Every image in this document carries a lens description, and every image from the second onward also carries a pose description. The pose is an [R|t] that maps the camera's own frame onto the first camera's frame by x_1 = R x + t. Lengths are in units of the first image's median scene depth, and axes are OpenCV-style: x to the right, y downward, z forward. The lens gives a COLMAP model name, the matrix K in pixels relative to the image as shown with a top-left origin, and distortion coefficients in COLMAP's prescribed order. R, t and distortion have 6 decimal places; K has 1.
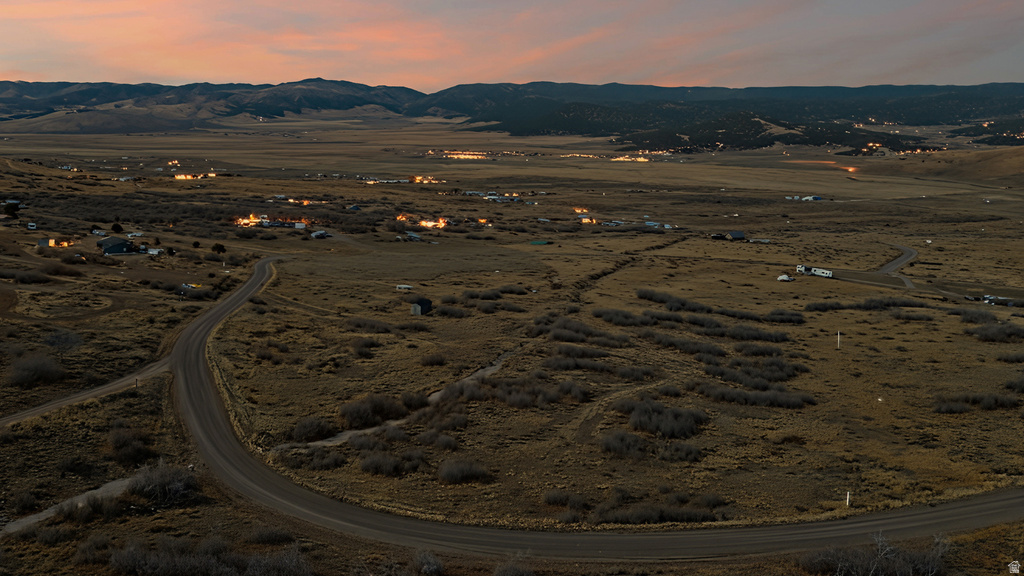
lens RADIAL K [[736.7, 0, 512.0], [0, 736.7, 288.0], [0, 0, 1]] dist [0.055565, -0.048352]
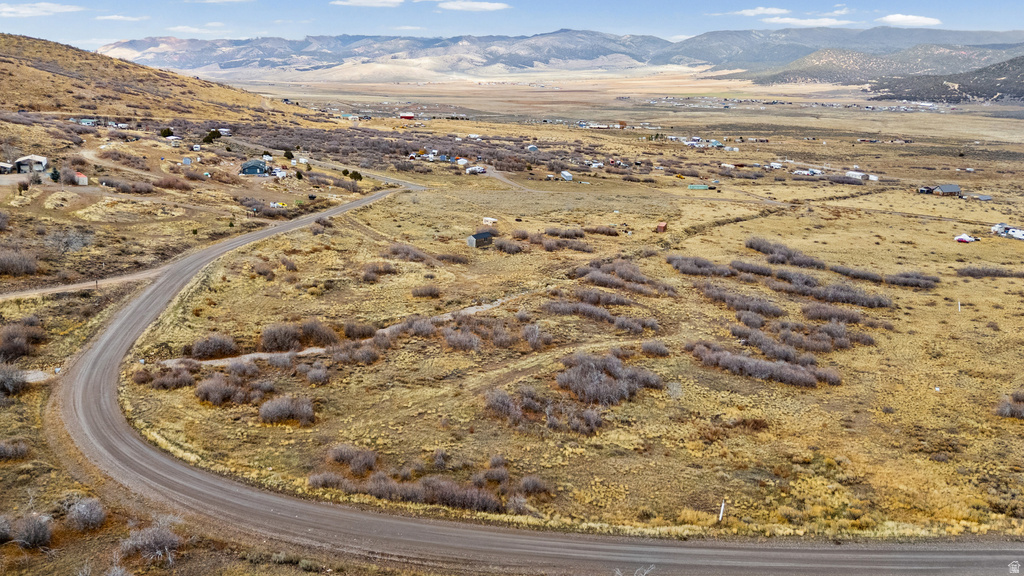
lens RADIAL K [[736.7, 0, 512.0], [0, 736.7, 288.0], [0, 0, 1]] dist [0.055565, -0.048352]
pose [[0.960851, 0.080934, -0.264982, 0.179482], [-0.061867, 0.994910, 0.079540, 0.011172], [0.270071, -0.060032, 0.960967, 0.117146]]
